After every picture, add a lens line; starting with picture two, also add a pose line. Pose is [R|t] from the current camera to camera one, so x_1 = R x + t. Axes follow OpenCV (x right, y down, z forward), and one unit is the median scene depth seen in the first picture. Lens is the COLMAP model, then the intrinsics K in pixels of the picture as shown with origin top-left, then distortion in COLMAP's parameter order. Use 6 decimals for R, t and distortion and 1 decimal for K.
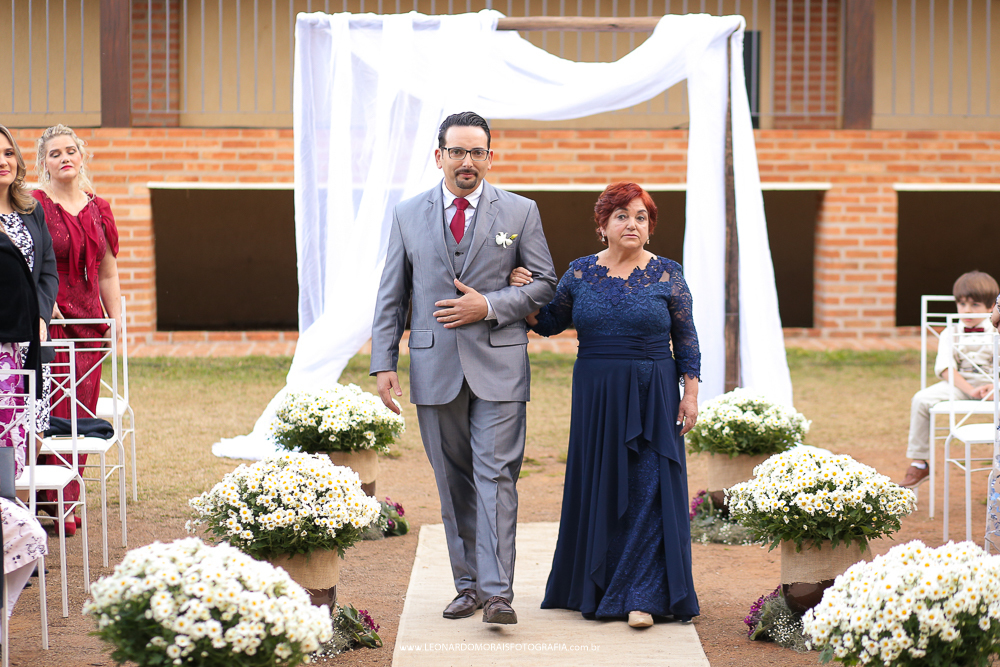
lens RADIAL K [[2625.5, 0, 526.6], [0, 2625.5, 333.1], [0, 0, 1]] dist [-0.116439, 0.000000]
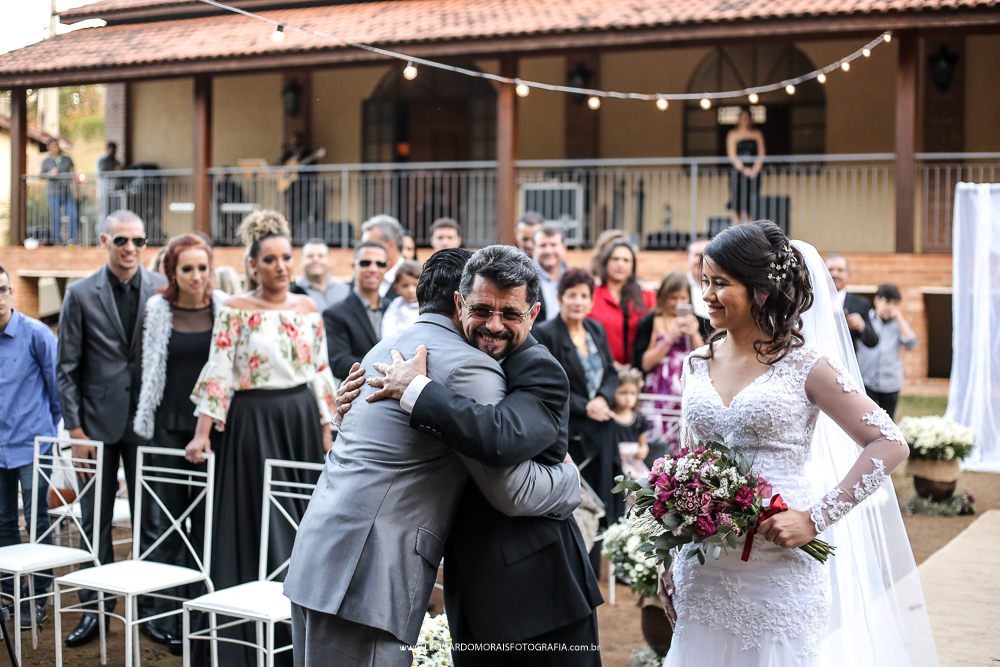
lens RADIAL K [[1522.5, 0, 507.8], [0, 1522.5, 342.2], [0, 0, 1]] dist [-0.112032, 0.000000]
pose [[0.861459, 0.034219, -0.506673, 0.169776], [-0.044094, 0.998999, -0.007500, -0.007778], [0.505909, 0.028802, 0.862106, 0.082884]]
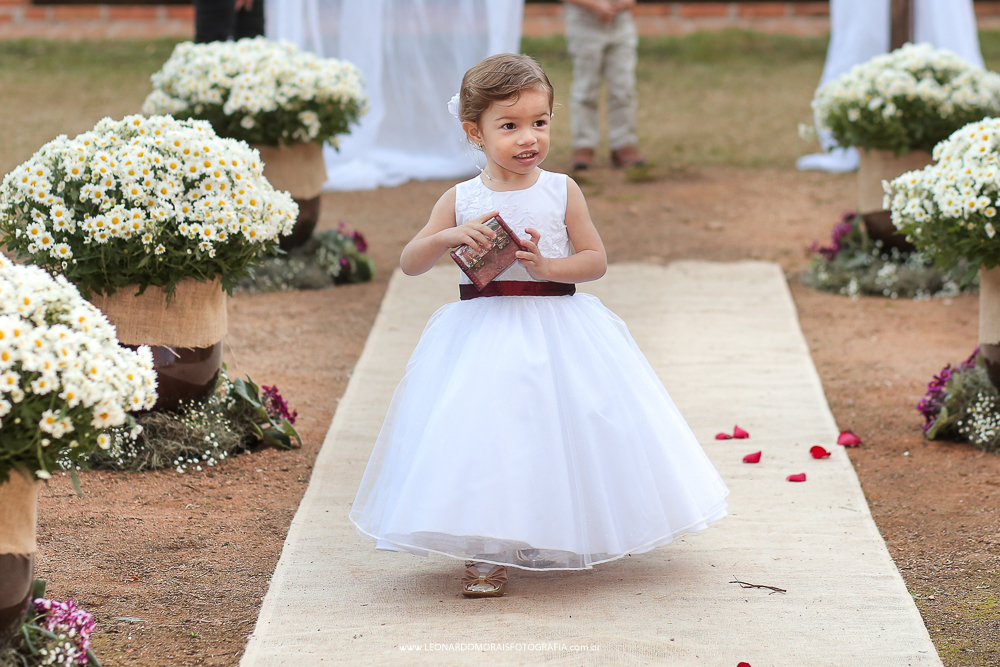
lens RADIAL K [[3487.8, 0, 528.5], [0, 3487.8, 266.9], [0, 0, 1]] dist [-0.052160, 0.000000]
pose [[0.999578, 0.002990, -0.028897, 0.015540], [-0.001610, 0.998862, 0.047664, 0.034808], [0.029006, -0.047597, 0.998445, 0.184059]]
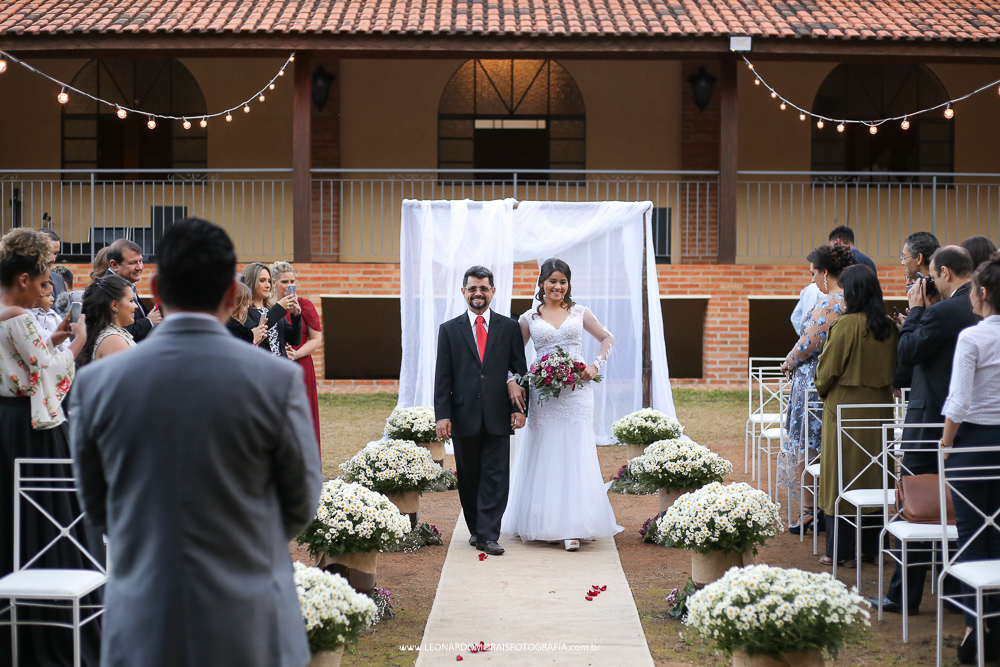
lens RADIAL K [[1621.9, 0, 515.5], [0, 1621.9, 377.8], [0, 0, 1]] dist [-0.090943, 0.000000]
pose [[0.999665, 0.001995, -0.025799, 0.021330], [-0.002153, 0.999979, -0.006122, 0.007179], [0.025787, 0.006175, 0.999648, -0.120626]]
